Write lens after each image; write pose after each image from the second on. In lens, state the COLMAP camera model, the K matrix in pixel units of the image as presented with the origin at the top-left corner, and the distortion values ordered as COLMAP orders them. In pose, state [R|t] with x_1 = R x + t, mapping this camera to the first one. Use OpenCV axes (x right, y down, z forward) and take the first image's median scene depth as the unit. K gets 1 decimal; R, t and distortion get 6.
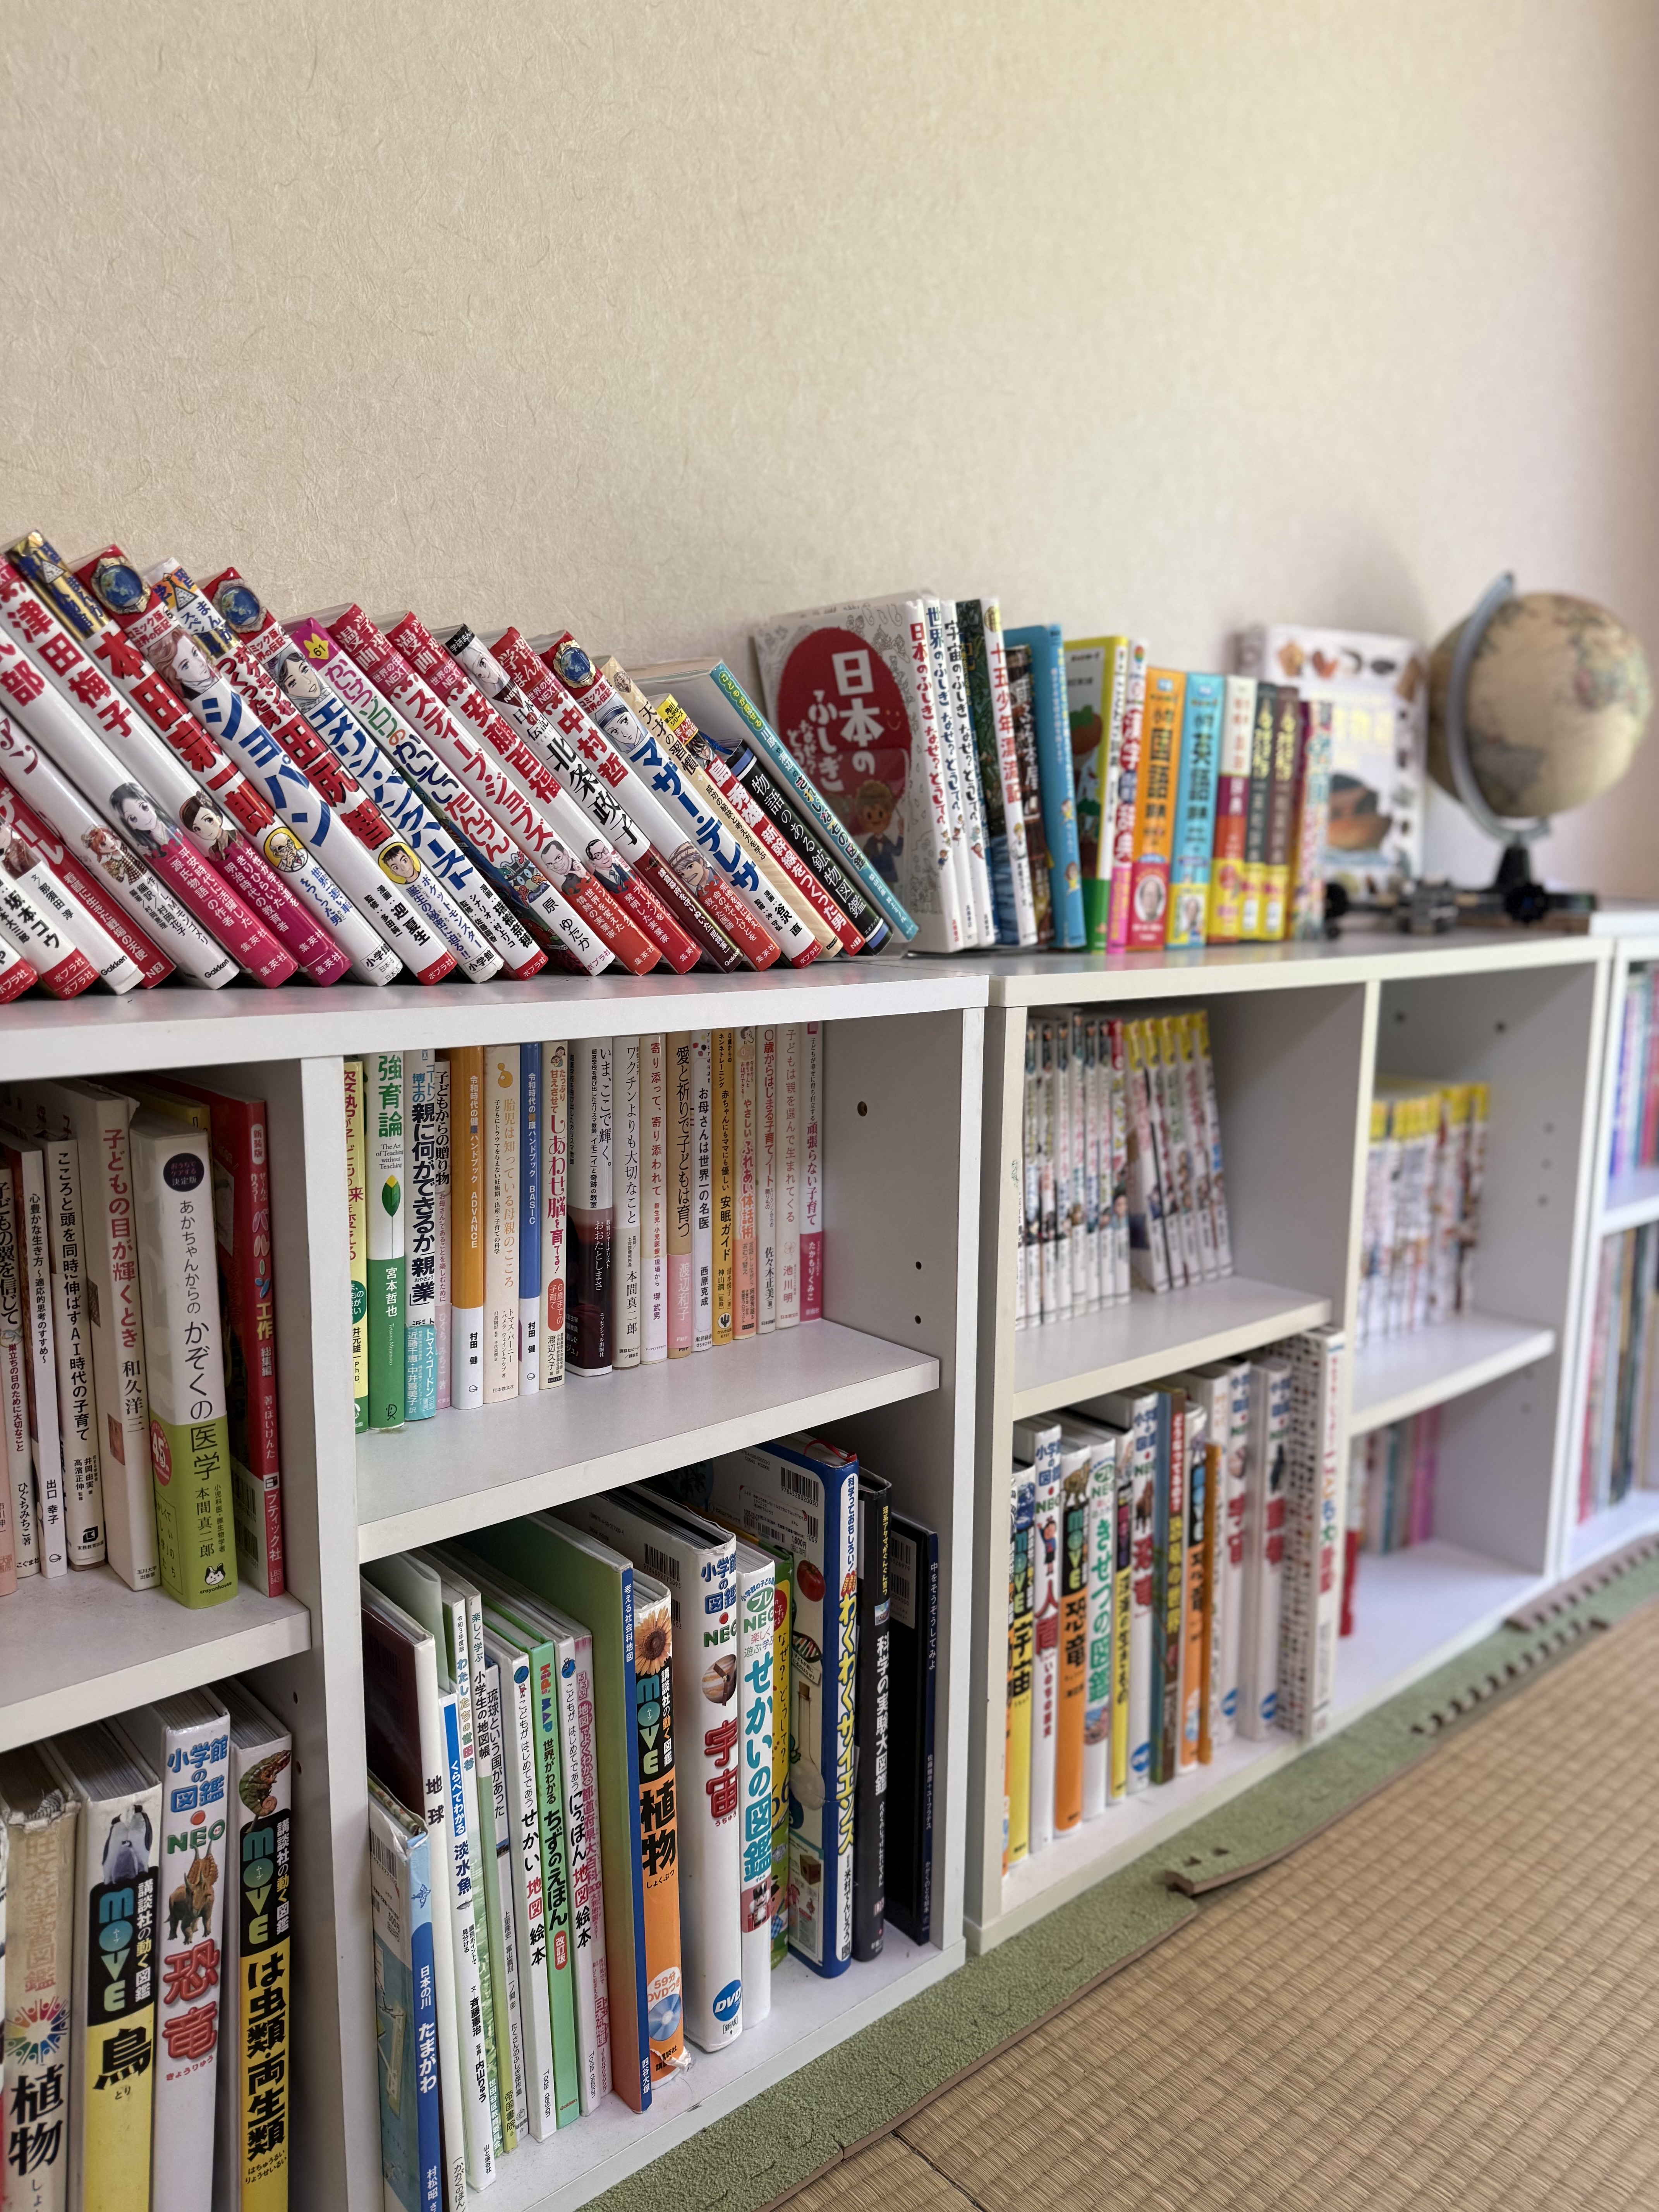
lens RADIAL K [[1578.8, 0, 829.5], [0, 1578.8, 1106.0], [0, 0, 1]] dist [0.002260, 0.000828]
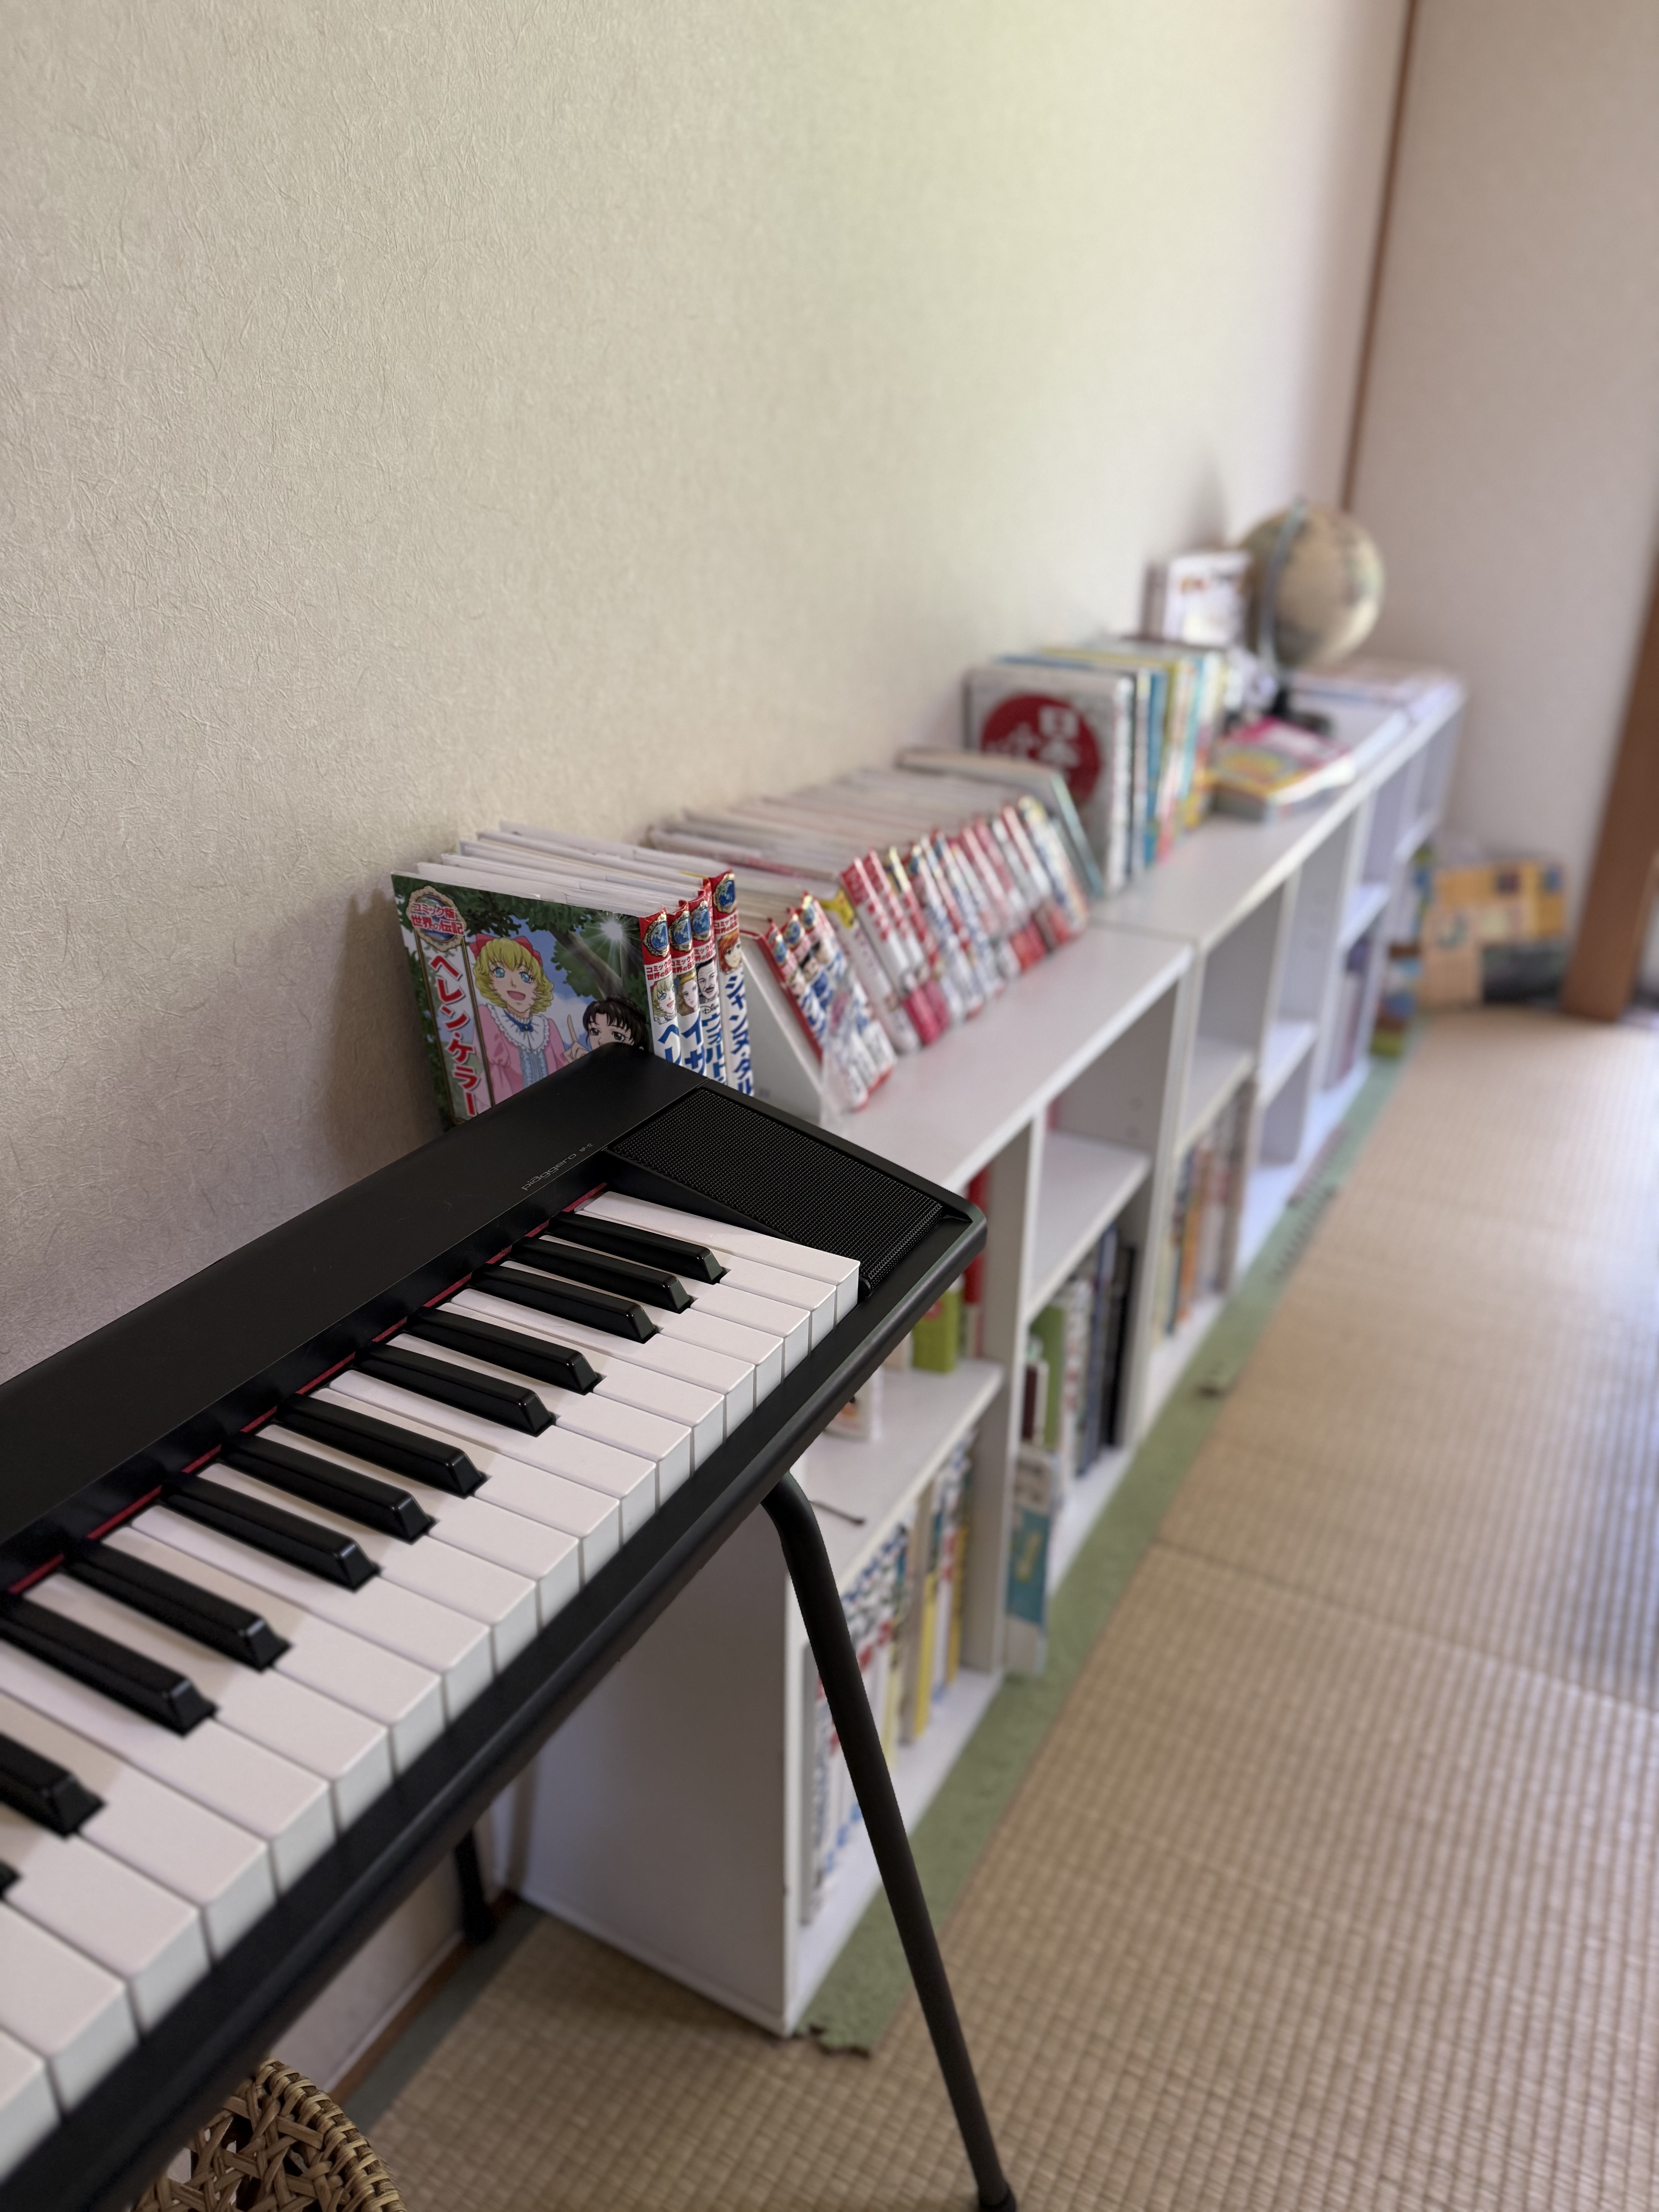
lens RADIAL K [[1578.8, 0, 829.5], [0, 1578.8, 1106.0], [0, 0, 1]] dist [0.002260, 0.000828]
pose [[0.937460, -0.146341, 0.315837, -0.689947], [0.049756, 0.954353, 0.294509, -0.360294], [-0.344519, -0.260375, 0.901949, -0.380254]]
